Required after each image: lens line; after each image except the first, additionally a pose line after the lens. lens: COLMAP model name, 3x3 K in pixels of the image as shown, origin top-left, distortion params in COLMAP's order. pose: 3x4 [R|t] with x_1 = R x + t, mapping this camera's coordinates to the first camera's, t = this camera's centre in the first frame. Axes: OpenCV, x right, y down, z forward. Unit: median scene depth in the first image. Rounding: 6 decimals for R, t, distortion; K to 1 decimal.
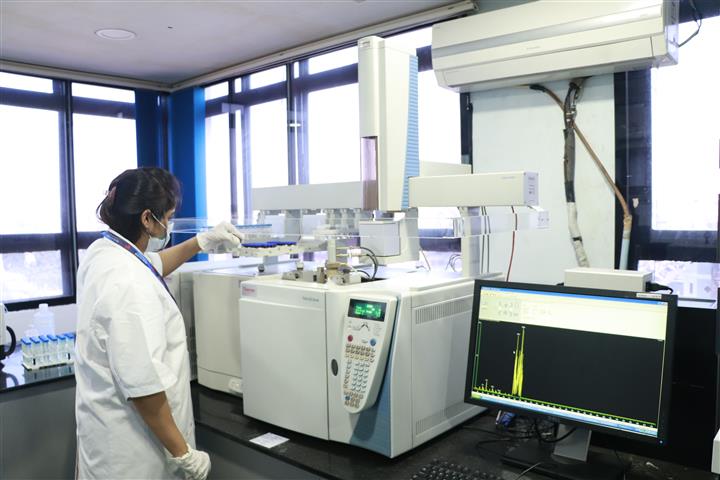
lens RADIAL K [[581.5, 0, 358.7], [0, 581.5, 247.3], [0, 0, 1]] dist [-0.160543, 0.108330]
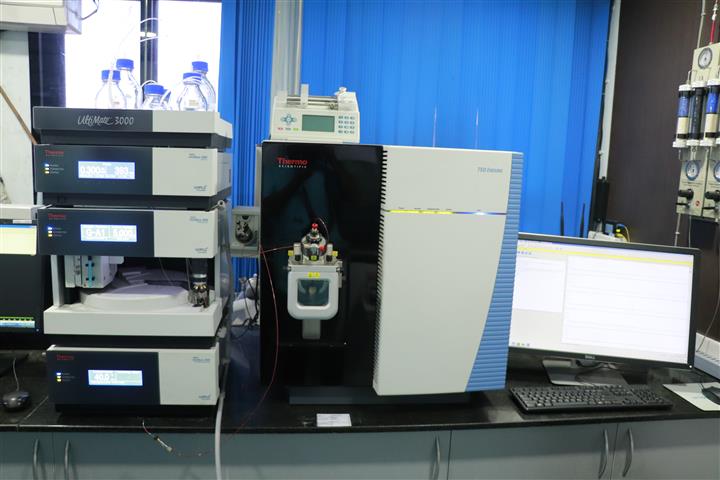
lens RADIAL K [[581.5, 0, 352.1], [0, 581.5, 253.1], [0, 0, 1]] dist [-0.160543, 0.108330]
pose [[0.668542, -0.076206, 0.739760, 0.039716], [-0.003176, 0.994434, 0.105312, 0.011888], [-0.743668, -0.072755, 0.664579, -0.252983]]
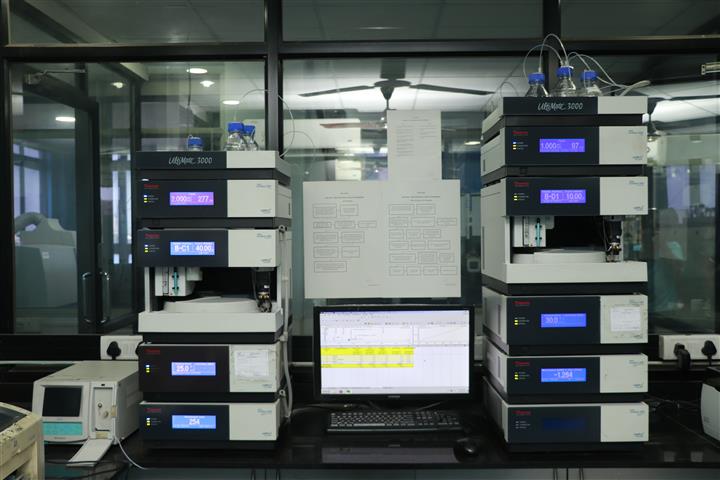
lens RADIAL K [[744.4, 0, 361.4], [0, 744.4, 236.8], [0, 0, 1]] dist [-0.049324, 0.000000]
pose [[0.751907, 0.011933, 0.659162, -0.177128], [0.023877, 0.998687, -0.045316, 0.092094], [-0.658837, 0.049812, 0.750635, -0.562614]]
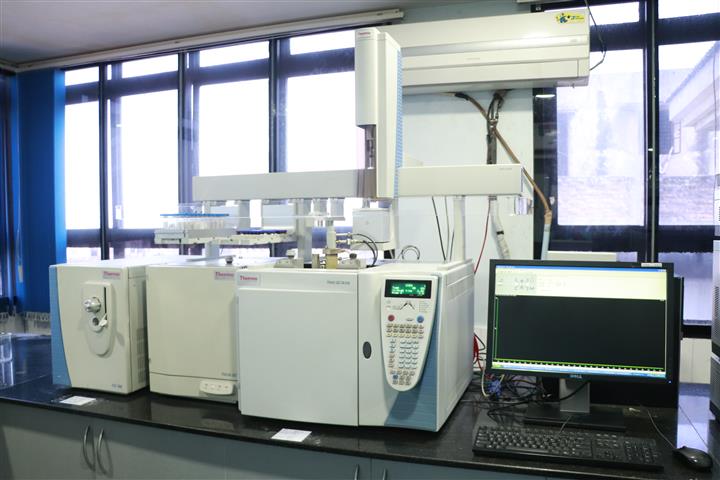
lens RADIAL K [[581.5, 0, 364.5], [0, 581.5, 251.4], [0, 0, 1]] dist [-0.160543, 0.108330]
pose [[0.925529, -0.004881, 0.378646, -0.309214], [0.013149, 0.999728, -0.019252, 0.042361], [-0.378449, 0.022797, 0.925341, 0.057406]]
